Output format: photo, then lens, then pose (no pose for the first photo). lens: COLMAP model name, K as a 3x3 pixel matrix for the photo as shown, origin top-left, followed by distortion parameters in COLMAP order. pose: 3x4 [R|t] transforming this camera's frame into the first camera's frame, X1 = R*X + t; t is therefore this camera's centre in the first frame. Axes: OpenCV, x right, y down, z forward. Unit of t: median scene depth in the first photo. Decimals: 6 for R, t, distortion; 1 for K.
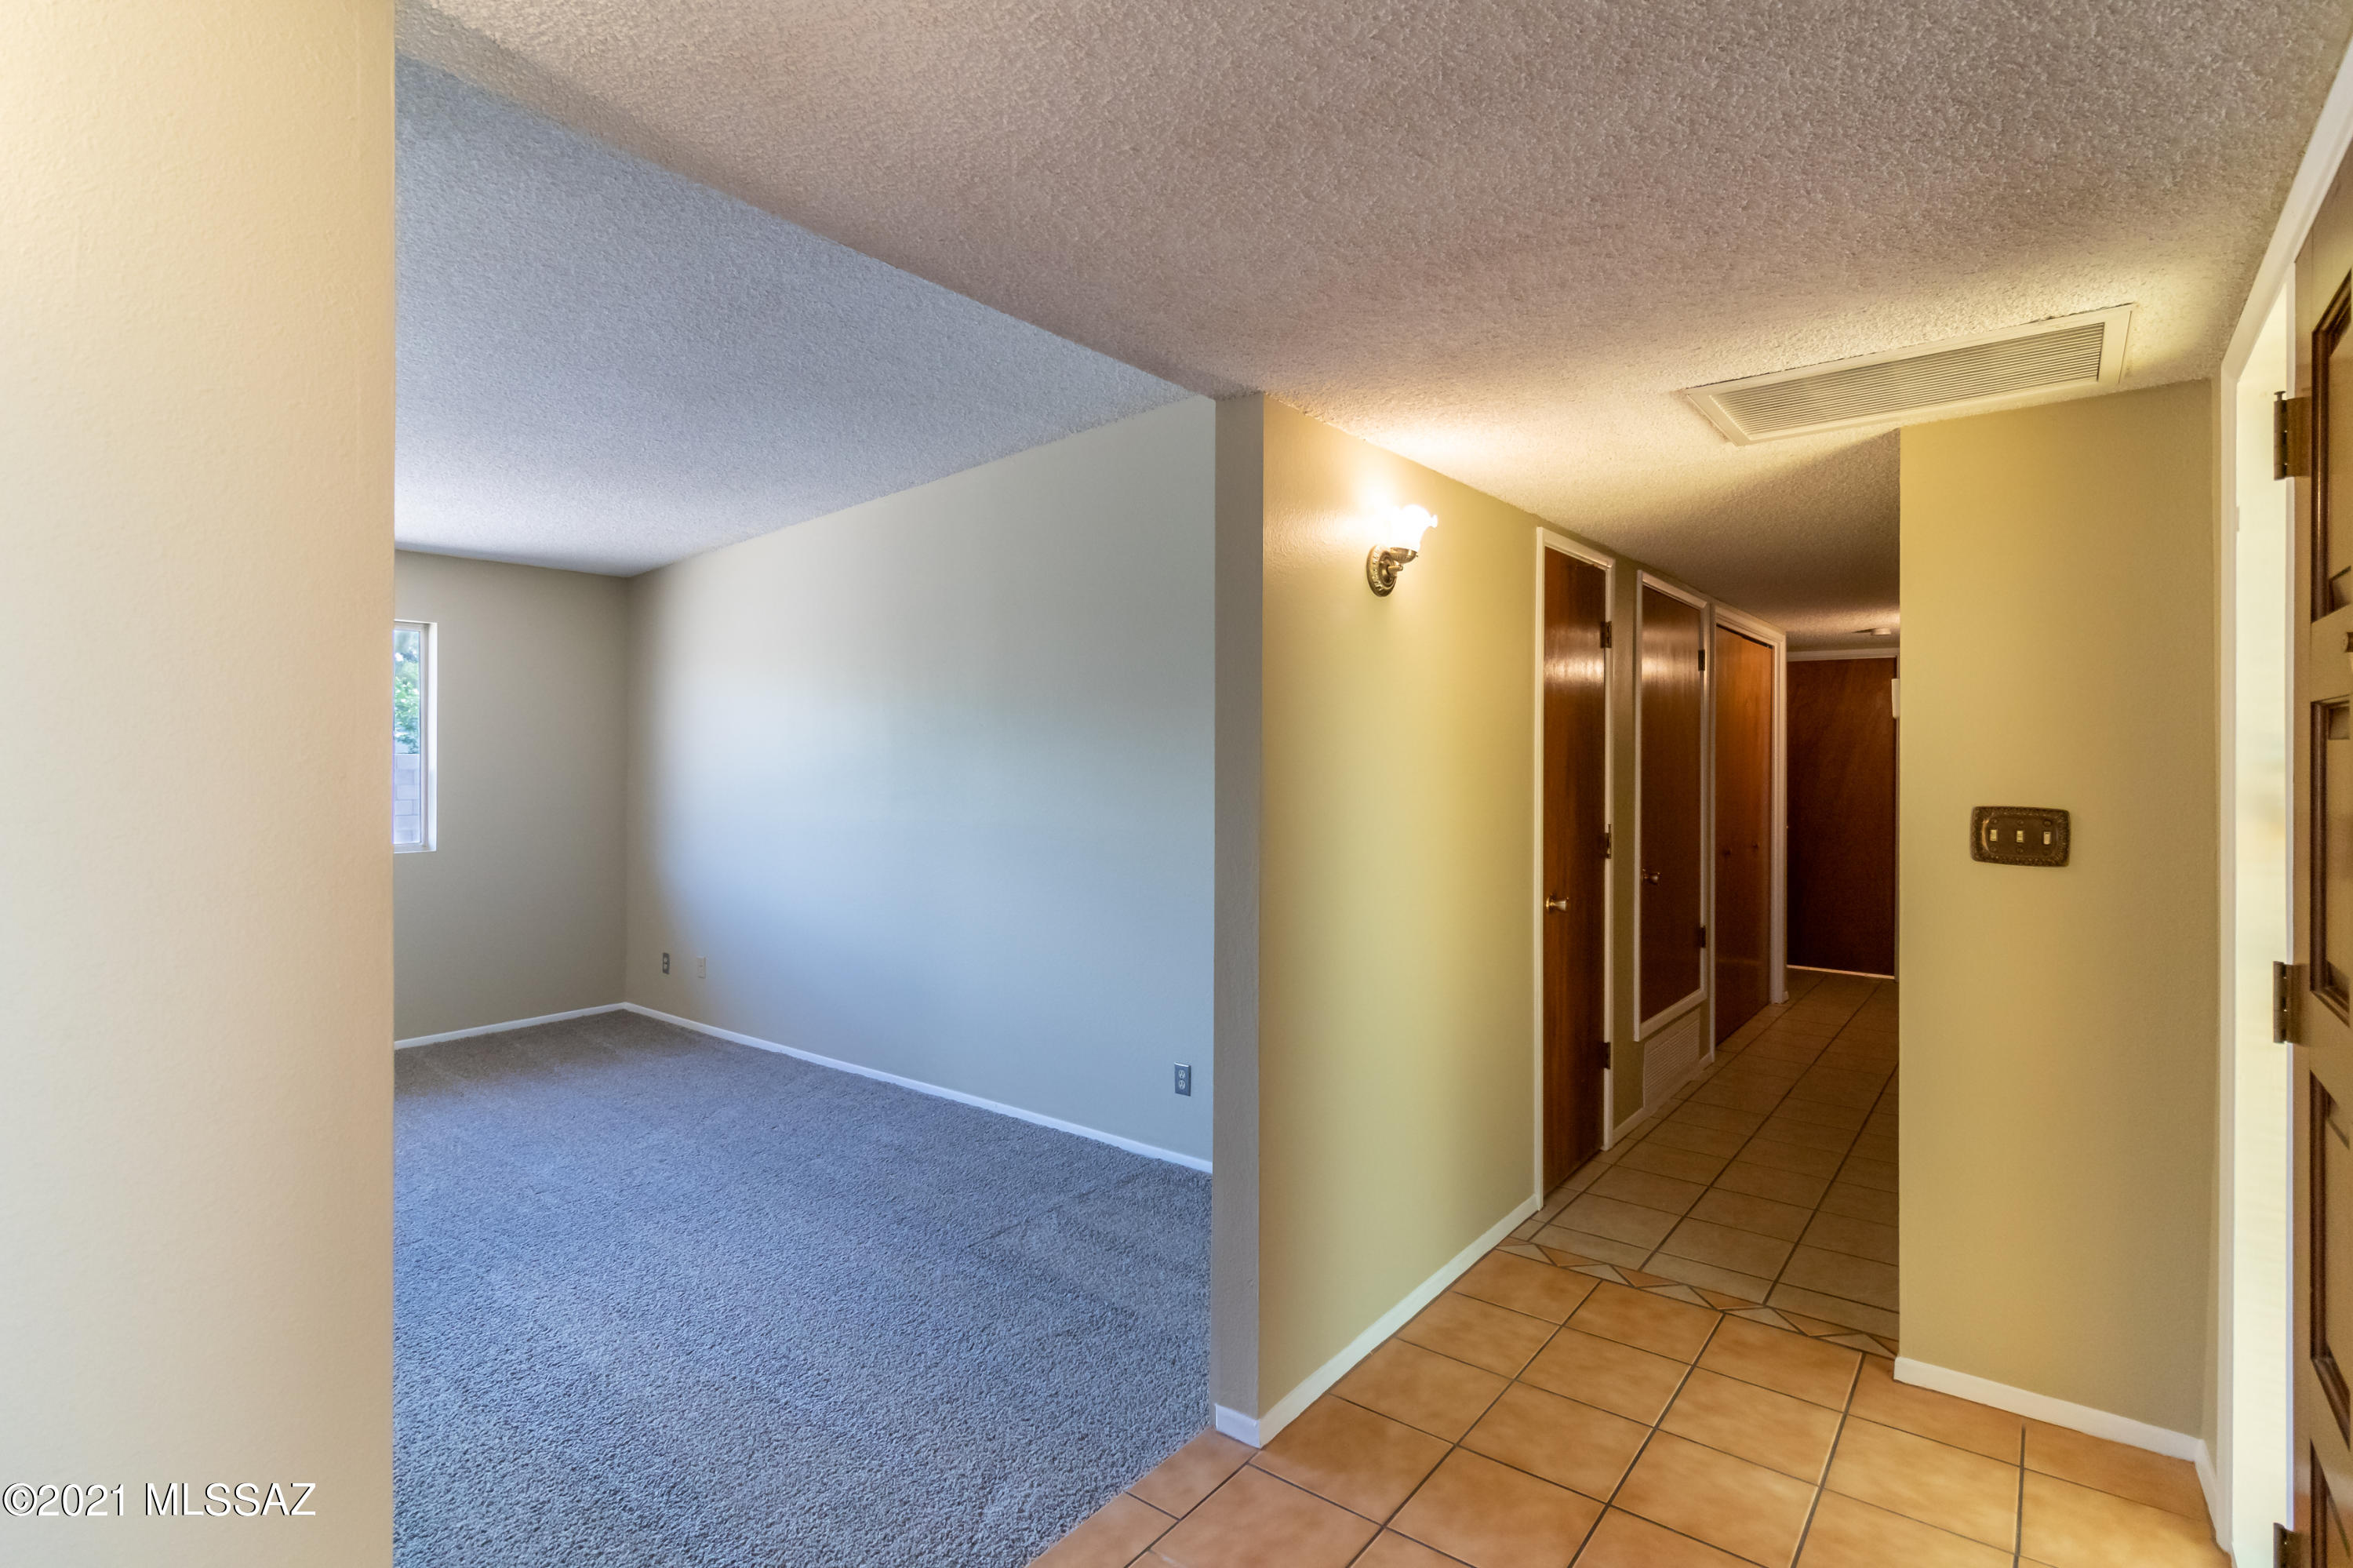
lens RADIAL K [[1132.7, 0, 1184.0], [0, 1132.7, 771.4], [0, 0, 1]] dist [-0.002652, 0.000002]
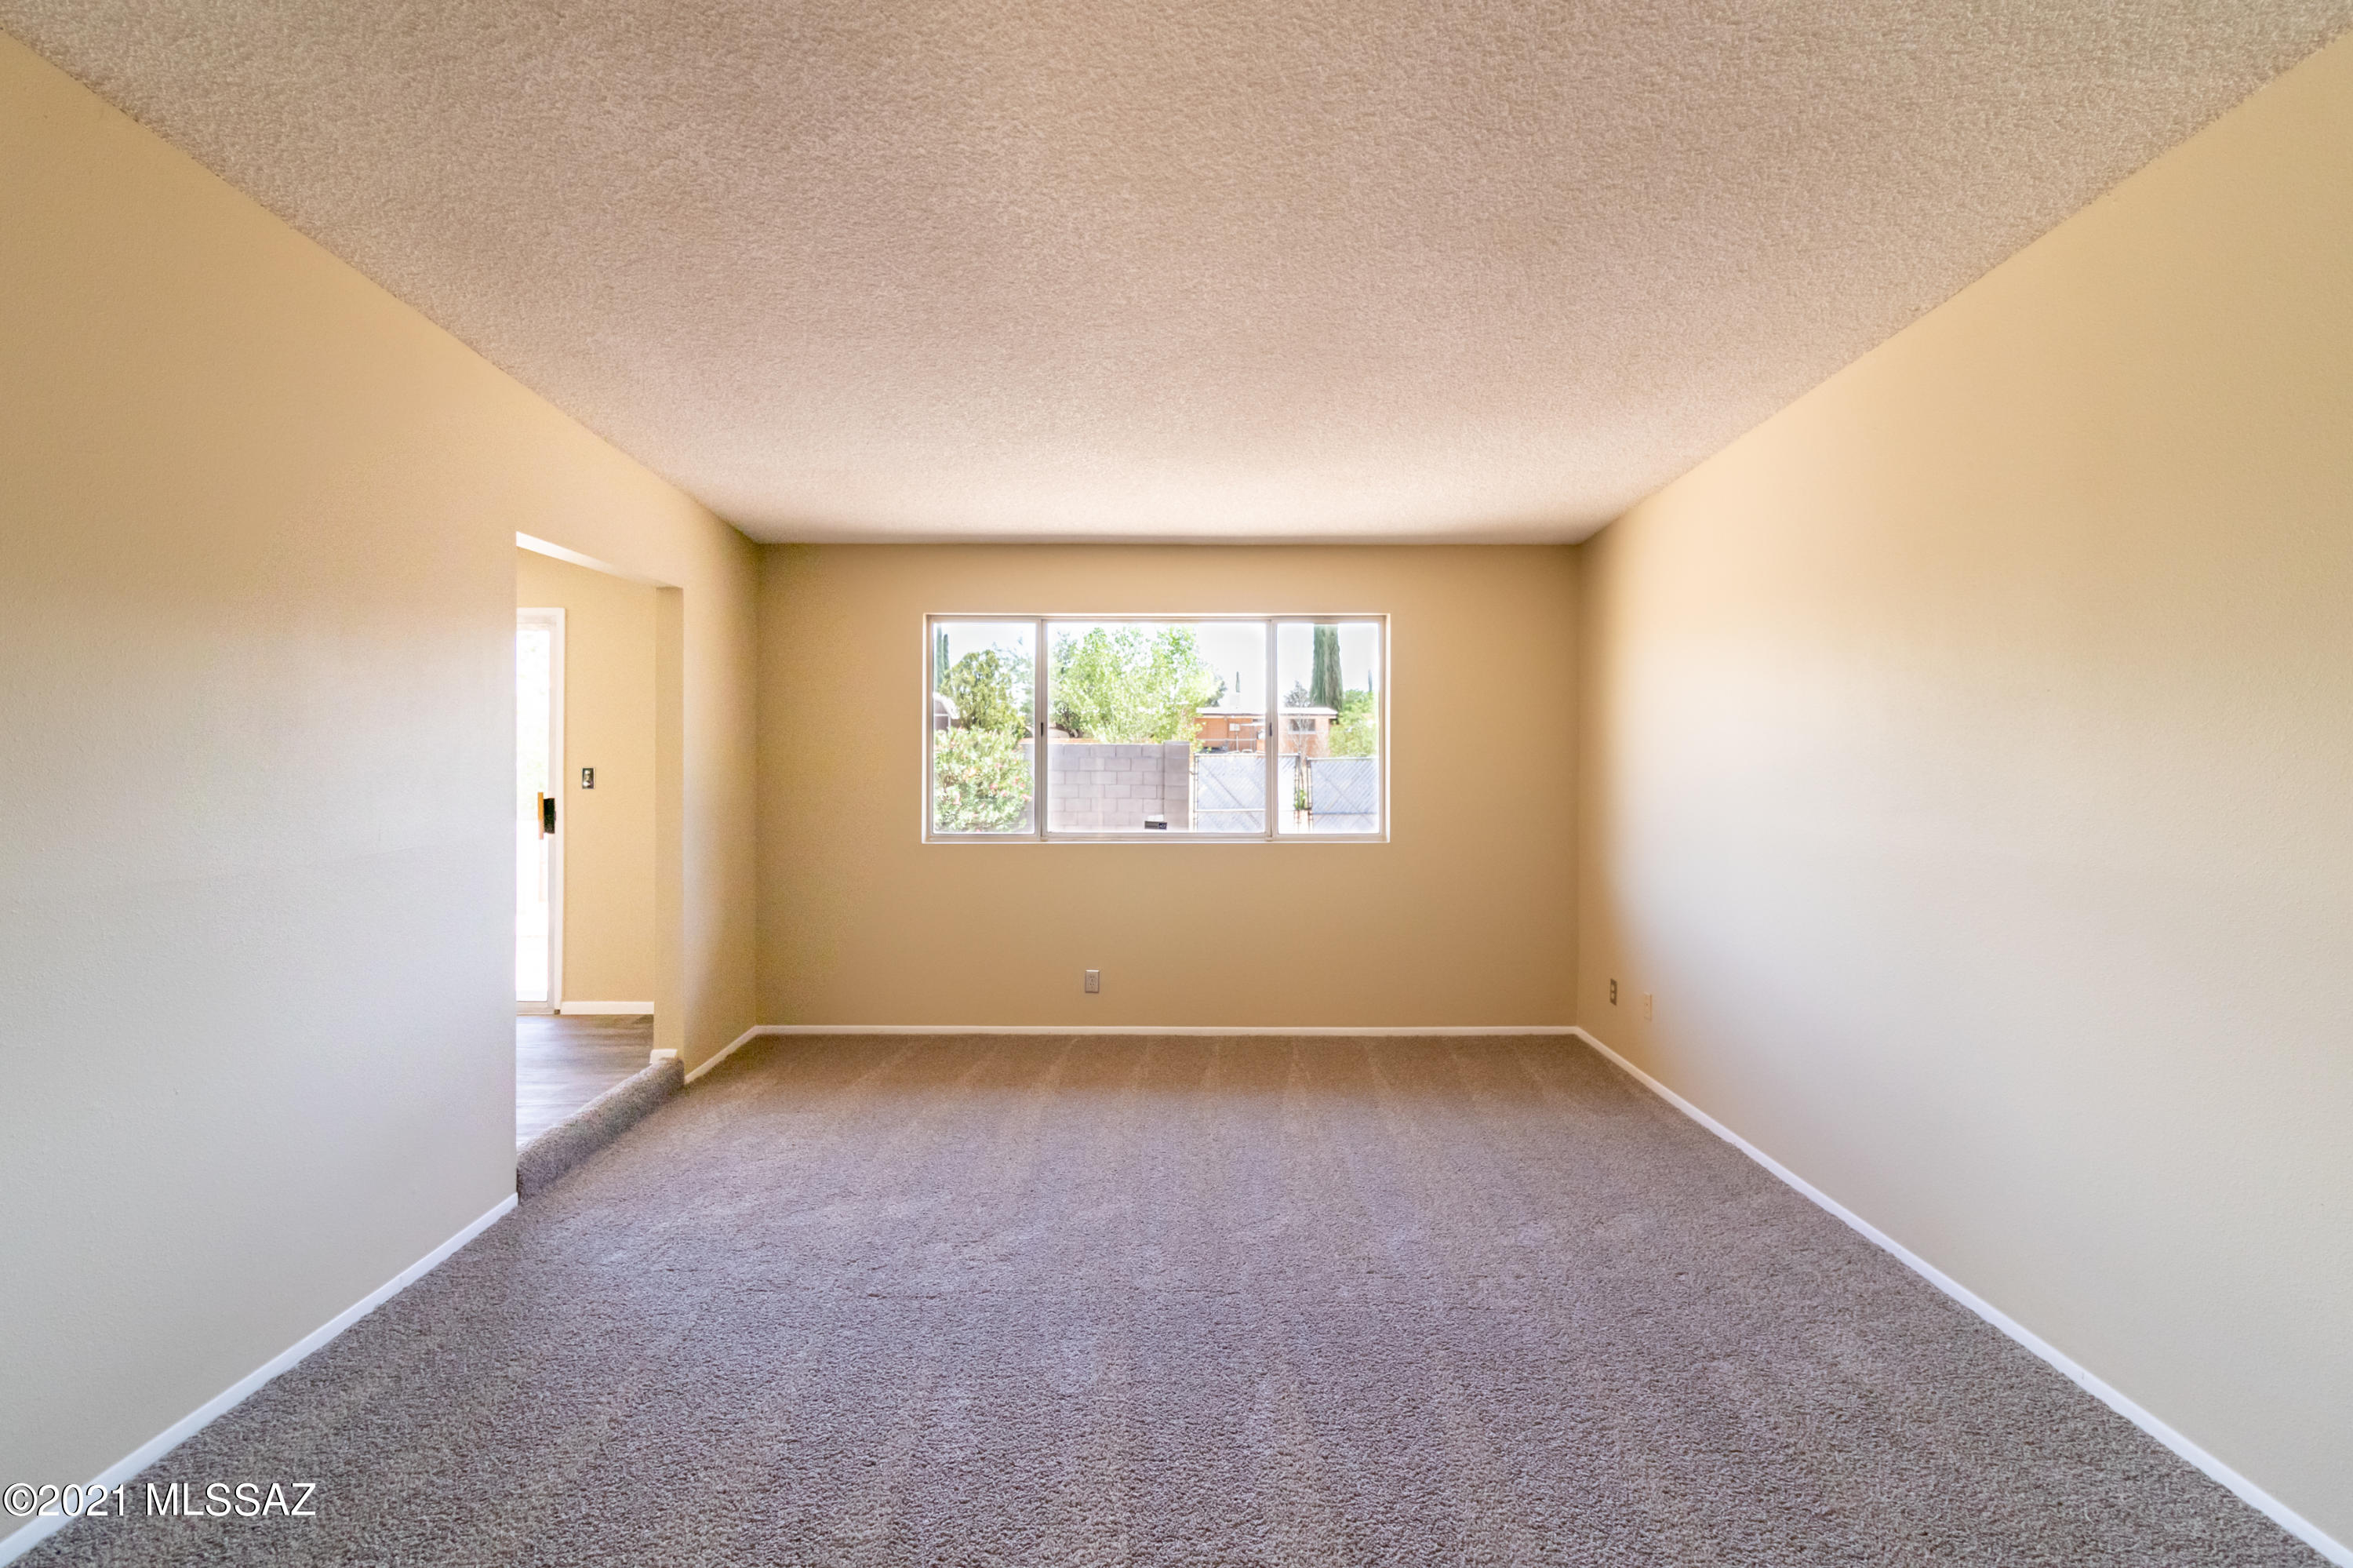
lens RADIAL K [[1113.8, 0, 1176.8], [0, 1113.8, 746.3], [0, 0, 1]] dist [0.001464, 0.000842]
pose [[0.625848, -0.004920, -0.779929, -0.016170], [-0.007413, 0.999897, -0.012256, -0.002226], [0.779910, 0.013452, 0.625748, 0.311842]]
